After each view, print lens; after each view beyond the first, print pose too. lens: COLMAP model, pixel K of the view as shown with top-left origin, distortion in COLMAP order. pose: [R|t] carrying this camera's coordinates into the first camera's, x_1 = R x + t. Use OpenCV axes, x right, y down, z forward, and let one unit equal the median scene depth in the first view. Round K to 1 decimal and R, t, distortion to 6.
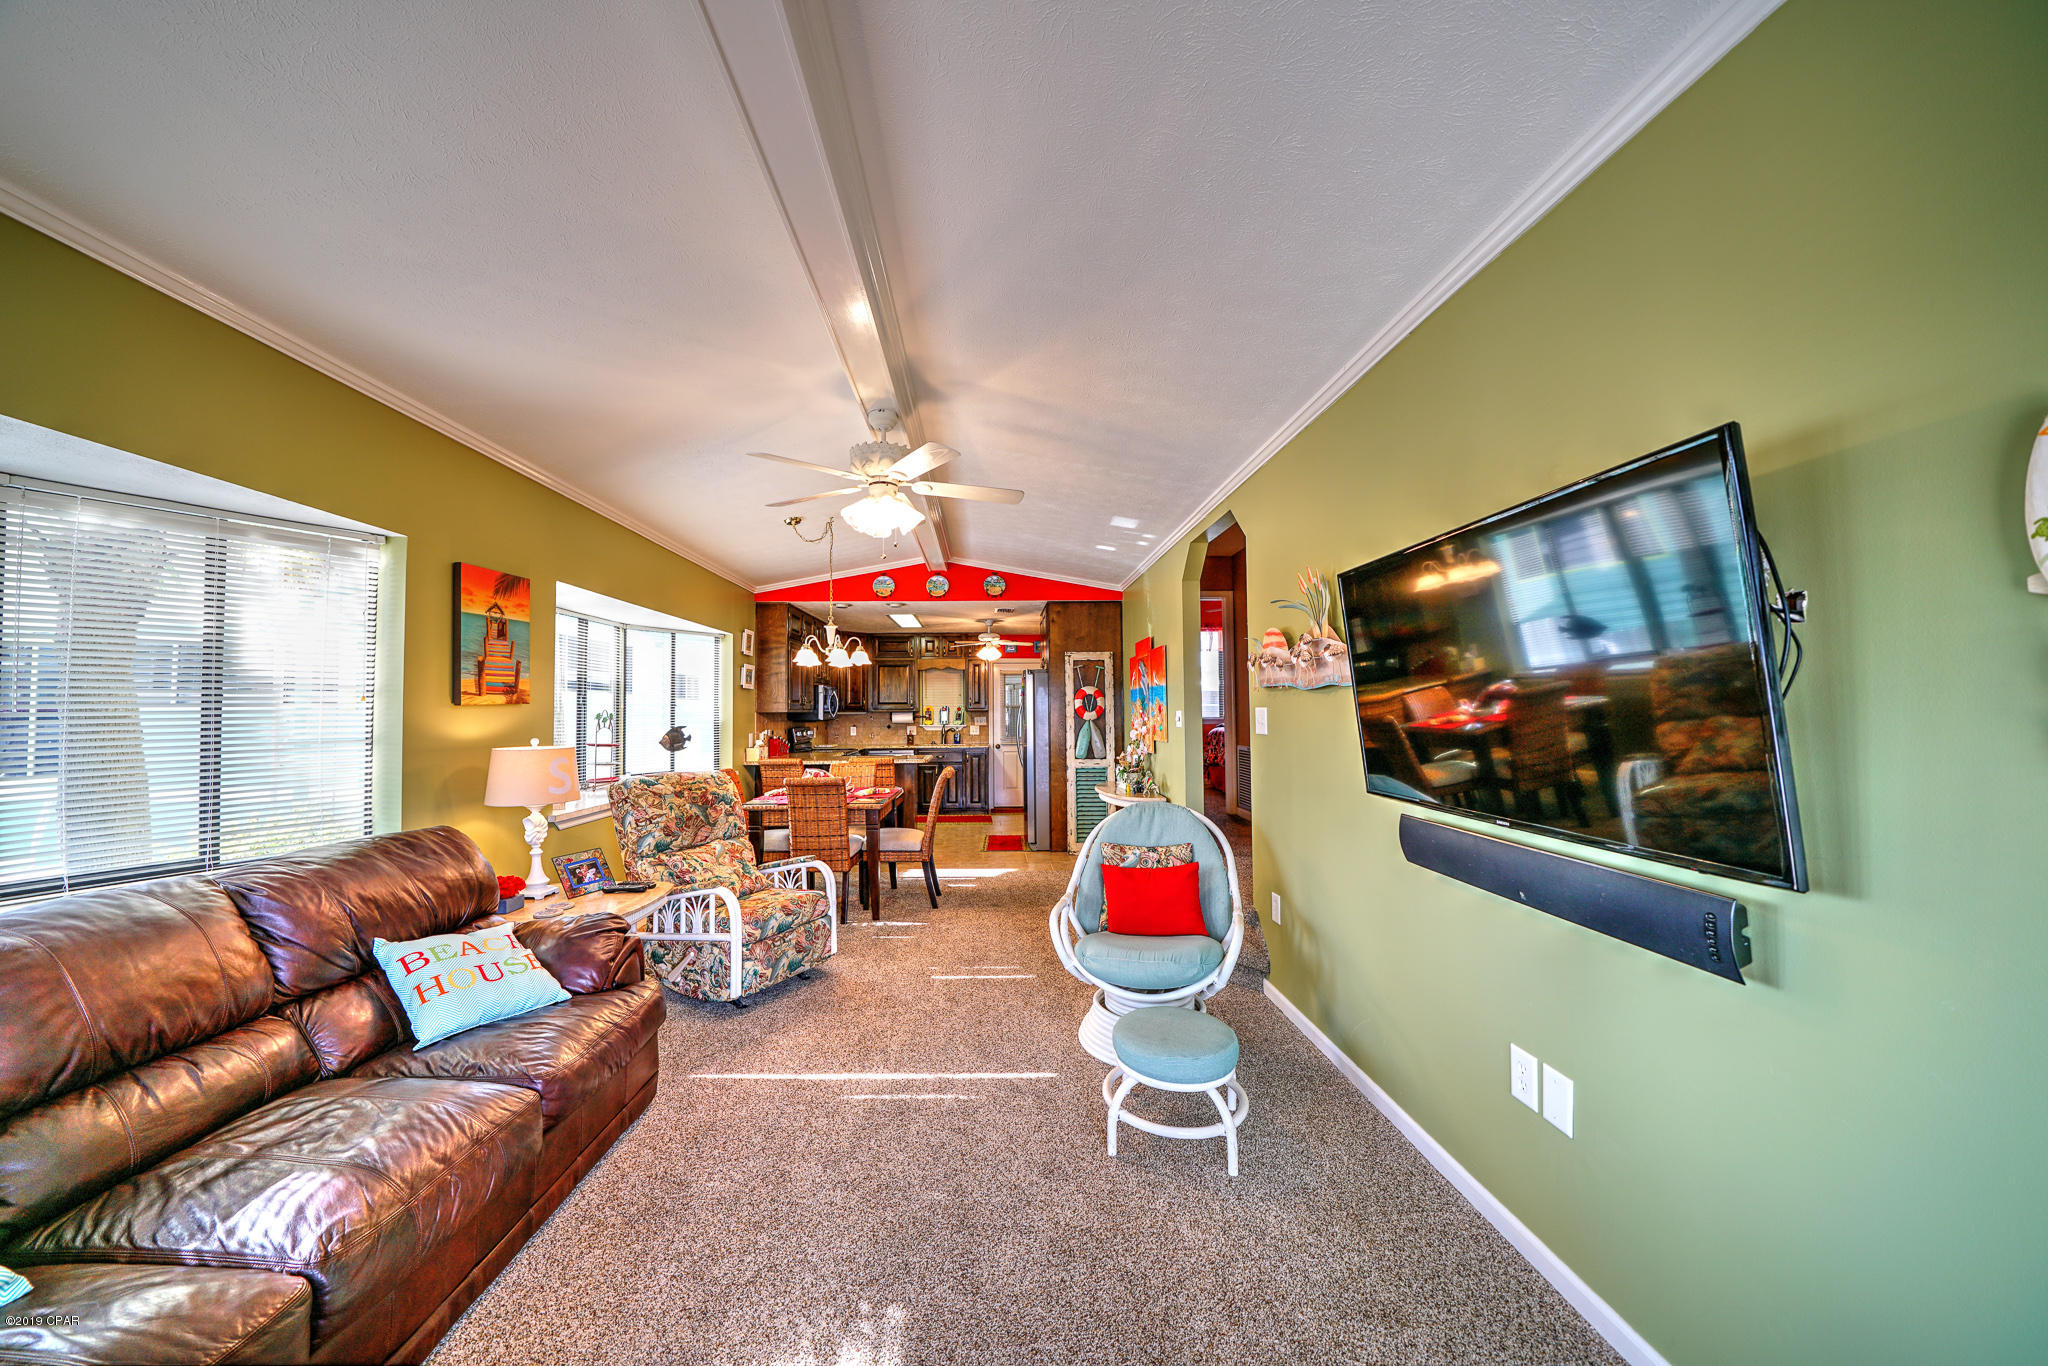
lens RADIAL K [[708.9, 0, 999.3], [0, 708.9, 683.0], [0, 0, 1]] dist [-0.026006, 0.003293]
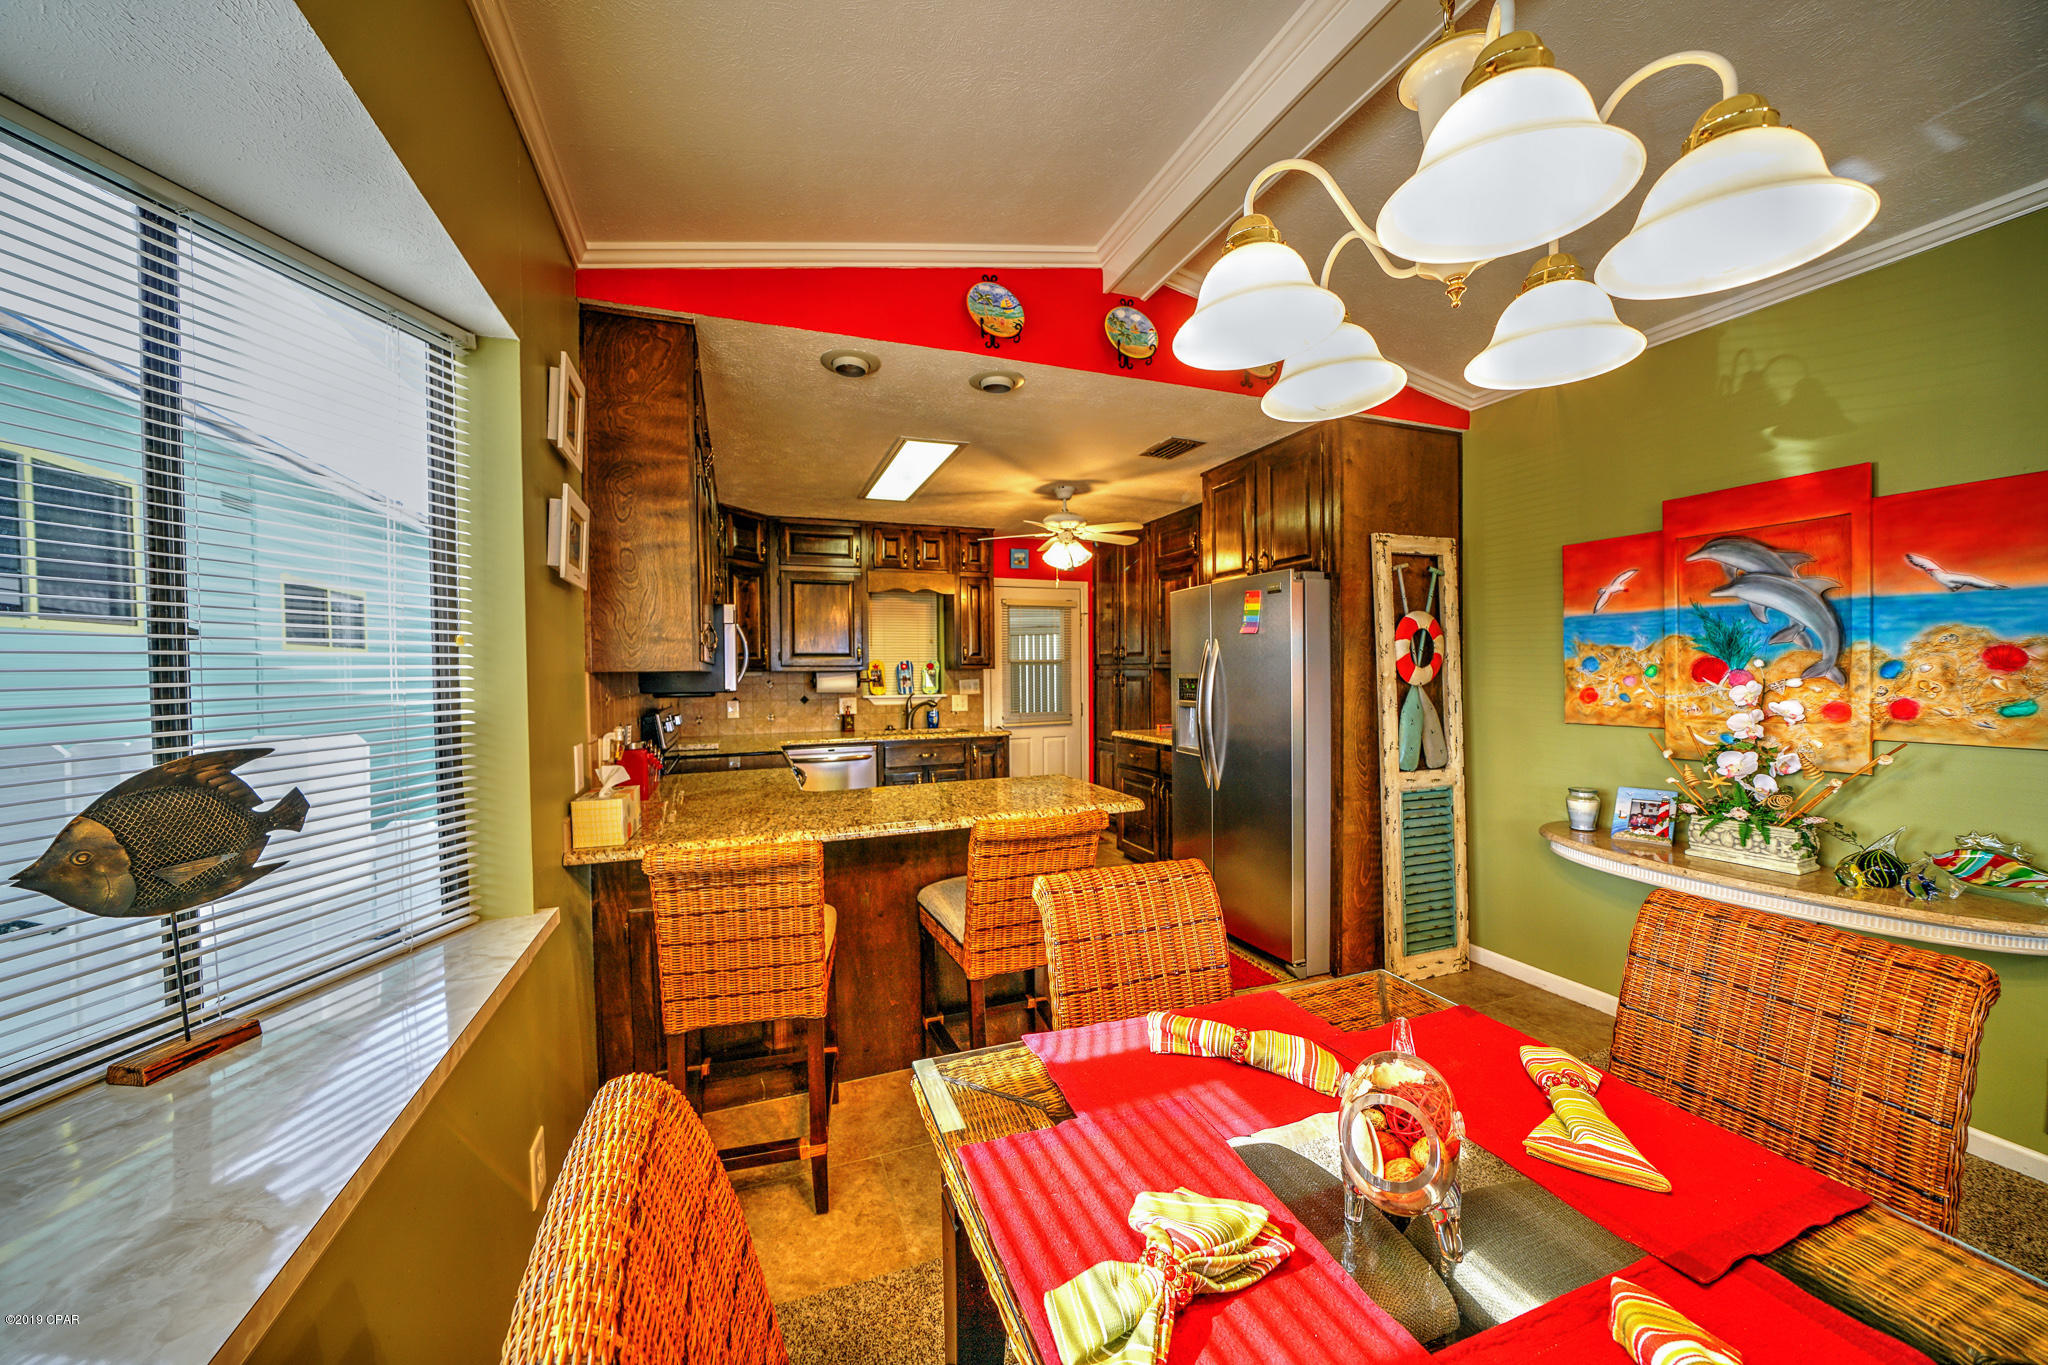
lens RADIAL K [[708.9, 0, 999.7], [0, 708.9, 683.1], [0, 0, 1]] dist [-0.026006, 0.003293]
pose [[0.944772, -0.010228, 0.327570, -0.583366], [-0.007958, 0.998502, 0.054132, 0.059745], [-0.327633, -0.053749, 0.943275, 1.389470]]
